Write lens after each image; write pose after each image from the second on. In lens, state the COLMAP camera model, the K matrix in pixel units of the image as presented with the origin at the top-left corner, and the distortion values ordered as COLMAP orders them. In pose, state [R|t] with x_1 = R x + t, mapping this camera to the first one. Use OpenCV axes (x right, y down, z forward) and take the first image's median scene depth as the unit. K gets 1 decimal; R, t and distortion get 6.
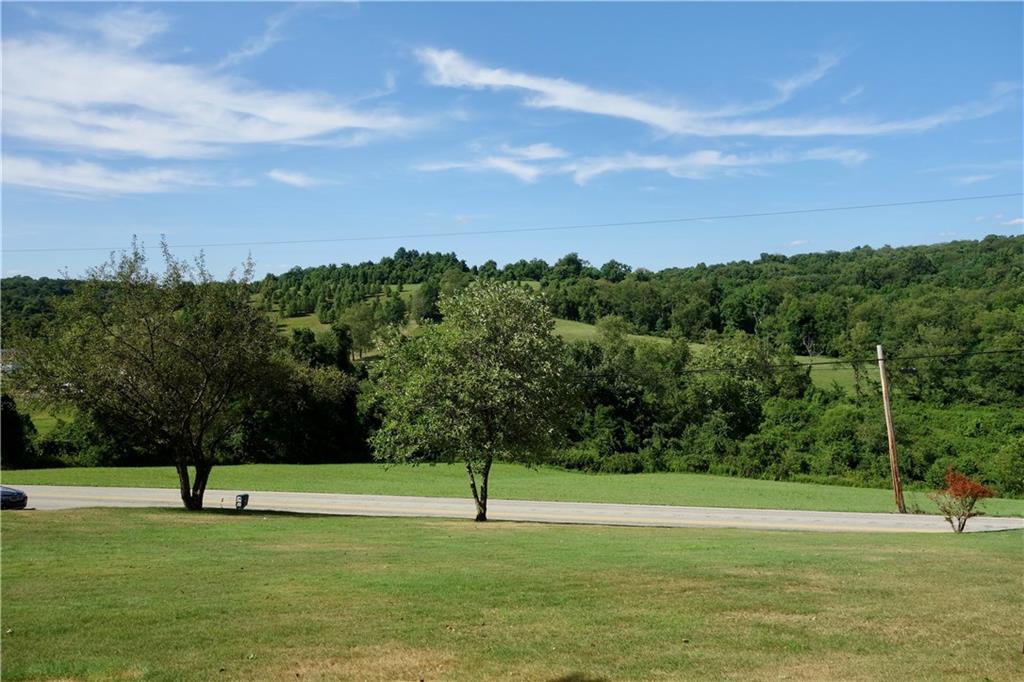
lens RADIAL K [[820.2, 0, 512.9], [0, 820.2, 325.8], [0, 0, 1]] dist [-0.003302, -0.006706]
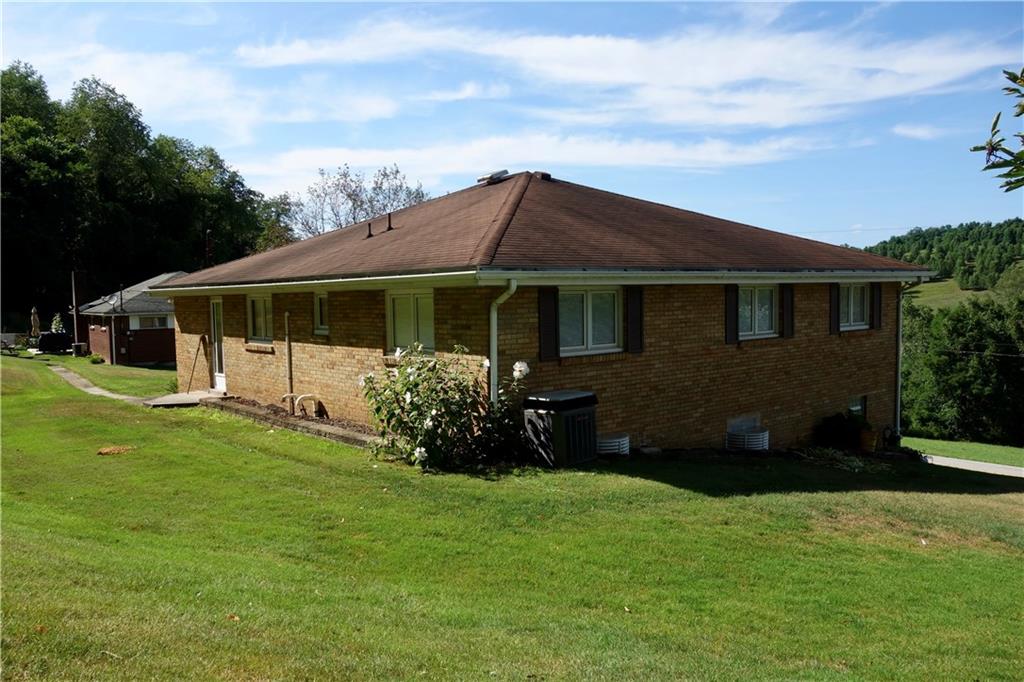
lens RADIAL K [[820.2, 0, 512.9], [0, 820.2, 325.8], [0, 0, 1]] dist [-0.003302, -0.006706]
pose [[0.771179, 0.032543, -0.635786, -0.033796], [-0.004719, 0.998957, 0.045409, -0.001405], [0.636601, -0.032018, 0.770529, -0.014910]]
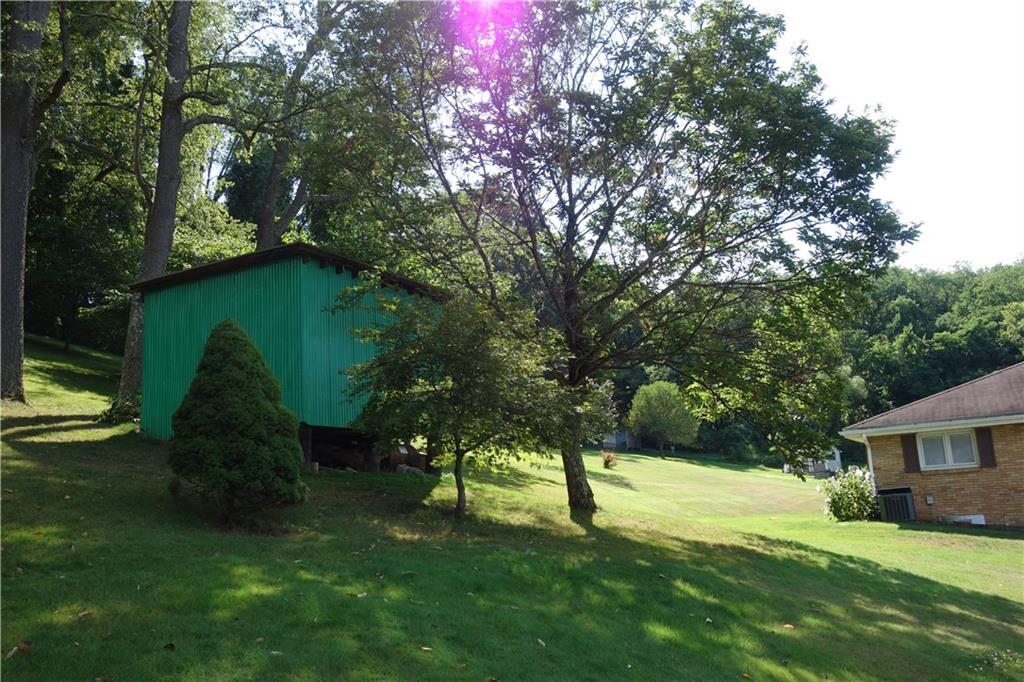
lens RADIAL K [[820.2, 0, 512.9], [0, 820.2, 325.8], [0, 0, 1]] dist [-0.003302, -0.006706]
pose [[-0.317848, -0.162223, -0.934161, 0.237258], [0.058185, 0.980060, -0.189992, 0.009234], [0.946355, -0.114743, -0.302071, 0.077917]]
